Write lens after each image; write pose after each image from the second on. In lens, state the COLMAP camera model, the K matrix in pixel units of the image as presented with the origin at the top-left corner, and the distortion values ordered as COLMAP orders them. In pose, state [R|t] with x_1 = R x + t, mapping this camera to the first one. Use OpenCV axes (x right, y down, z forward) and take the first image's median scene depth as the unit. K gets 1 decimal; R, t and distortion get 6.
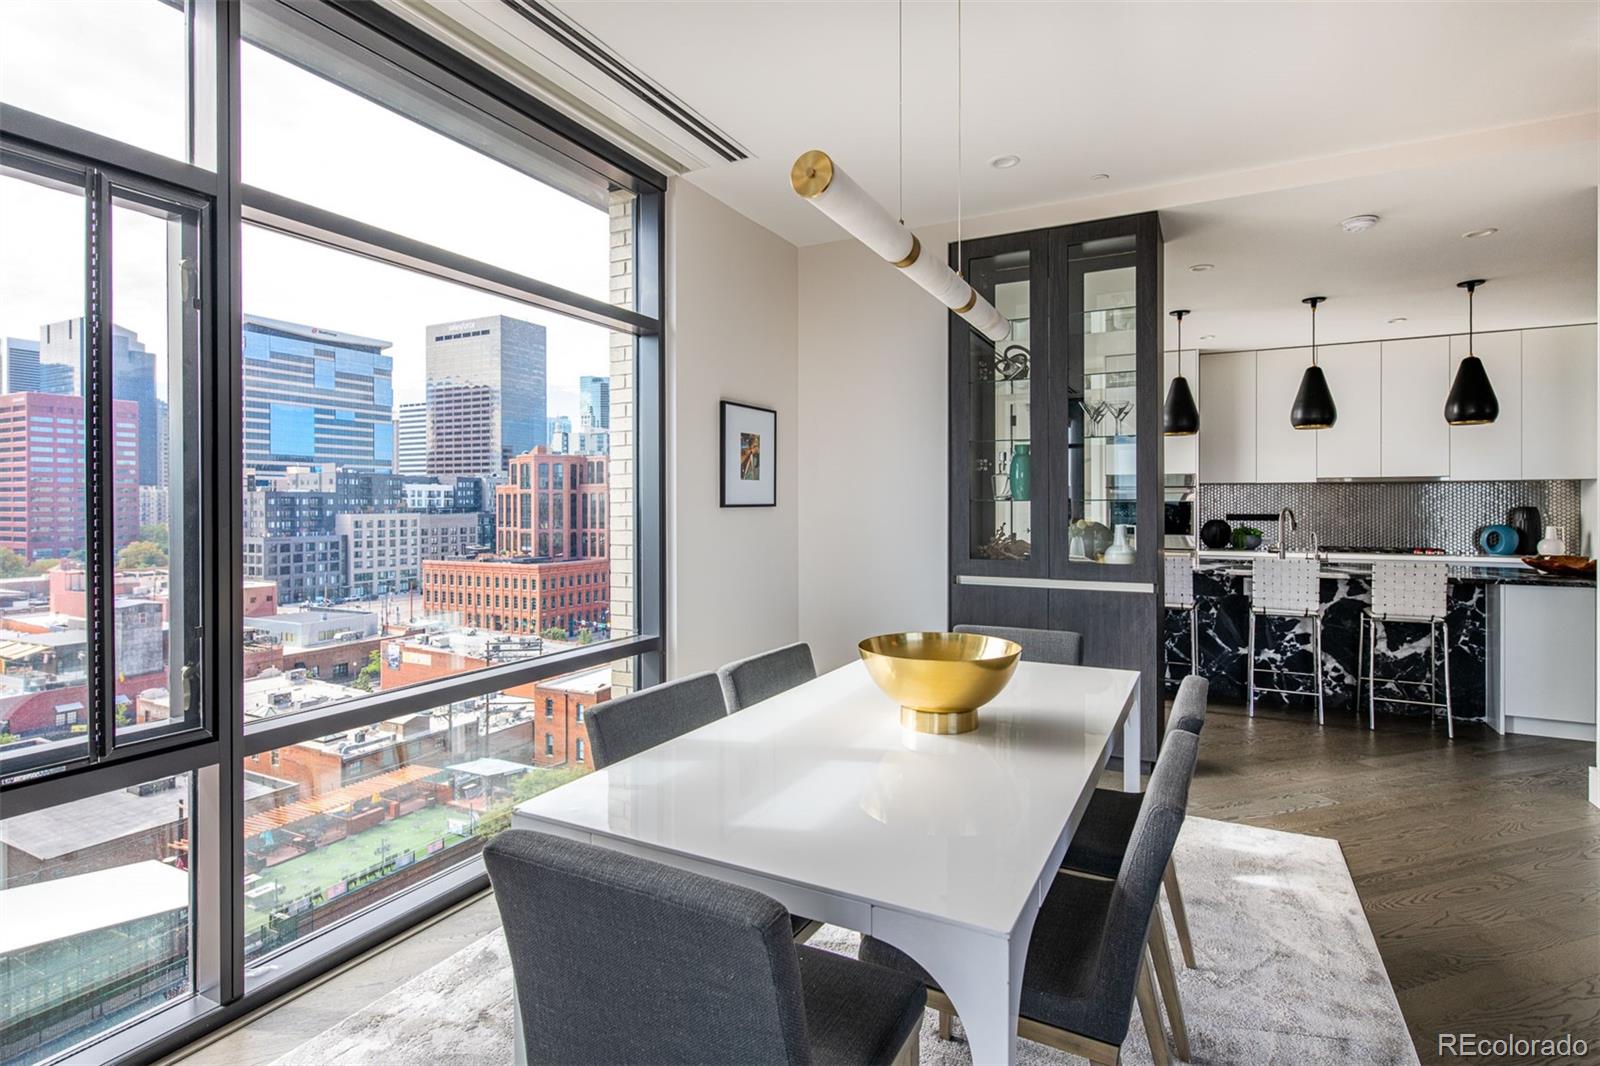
lens RADIAL K [[791.1, 0, 790.8], [0, 791.1, 506.2], [0, 0, 1]] dist [0.002368, -0.002760]
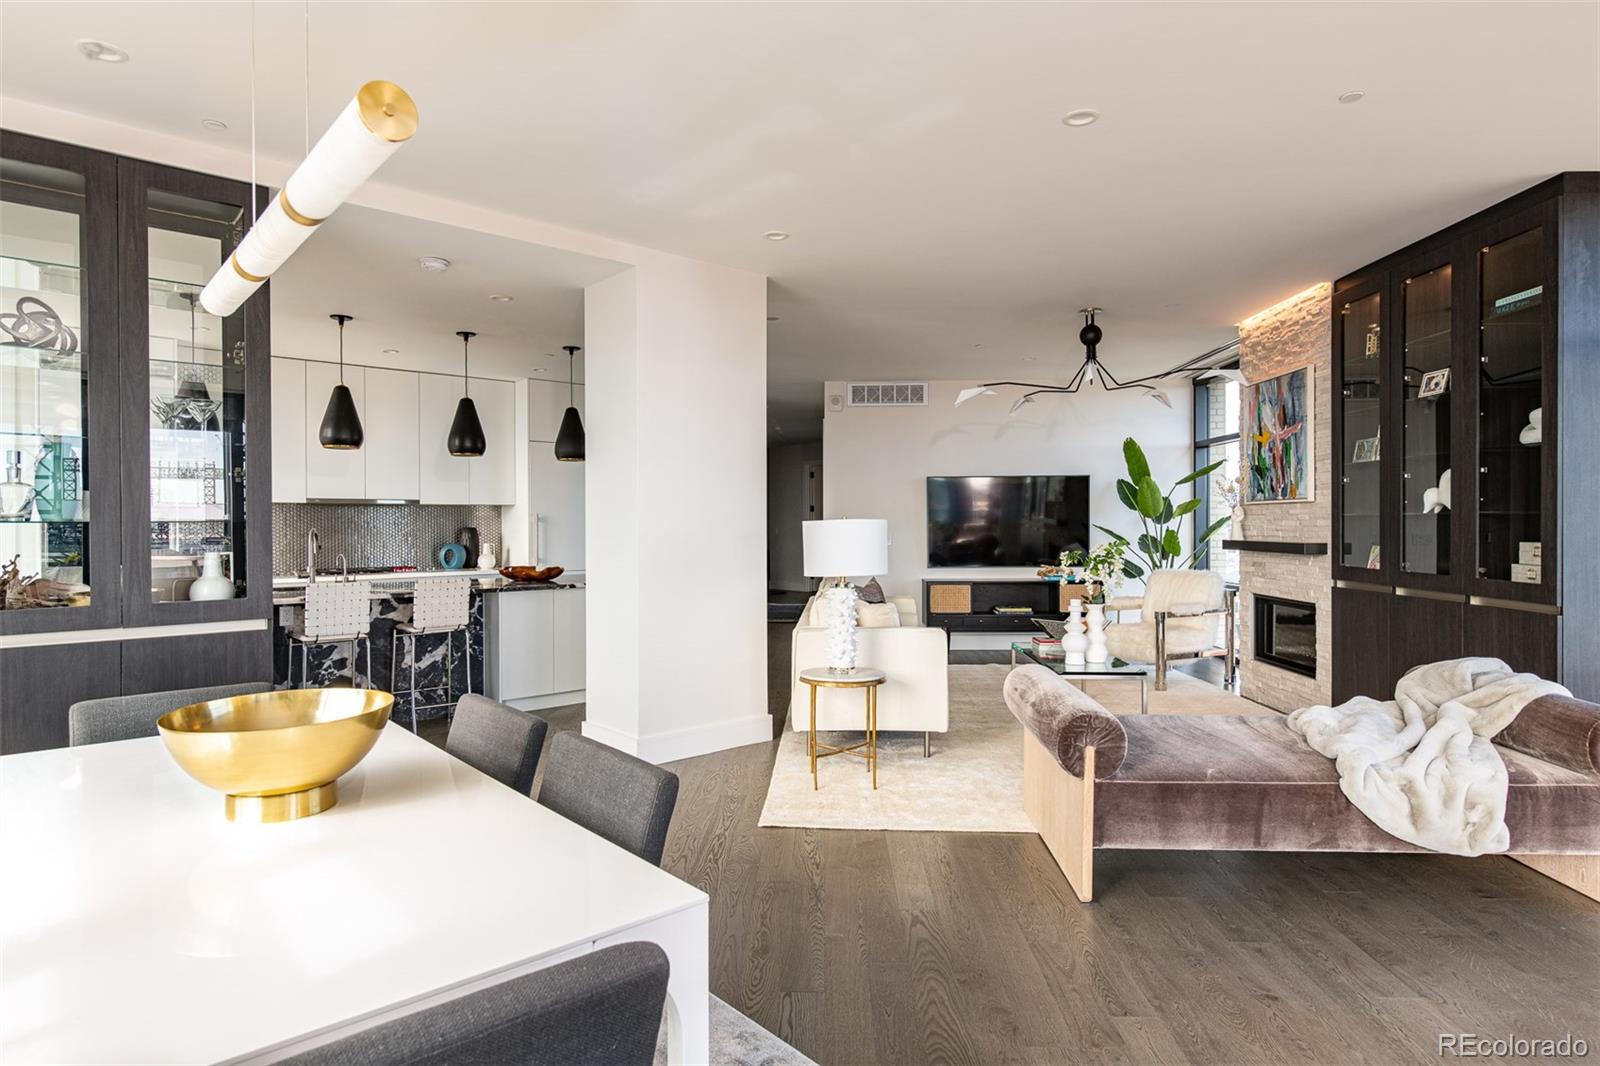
lens RADIAL K [[893.5, 0, 793.1], [0, 893.5, 527.1], [0, 0, 1]] dist [0.009363, -0.002210]
pose [[0.357905, -0.004996, 0.933745, -0.180062], [0.006148, 0.999977, 0.002994, -0.001072], [-0.933738, 0.004669, 0.357928, 0.084701]]
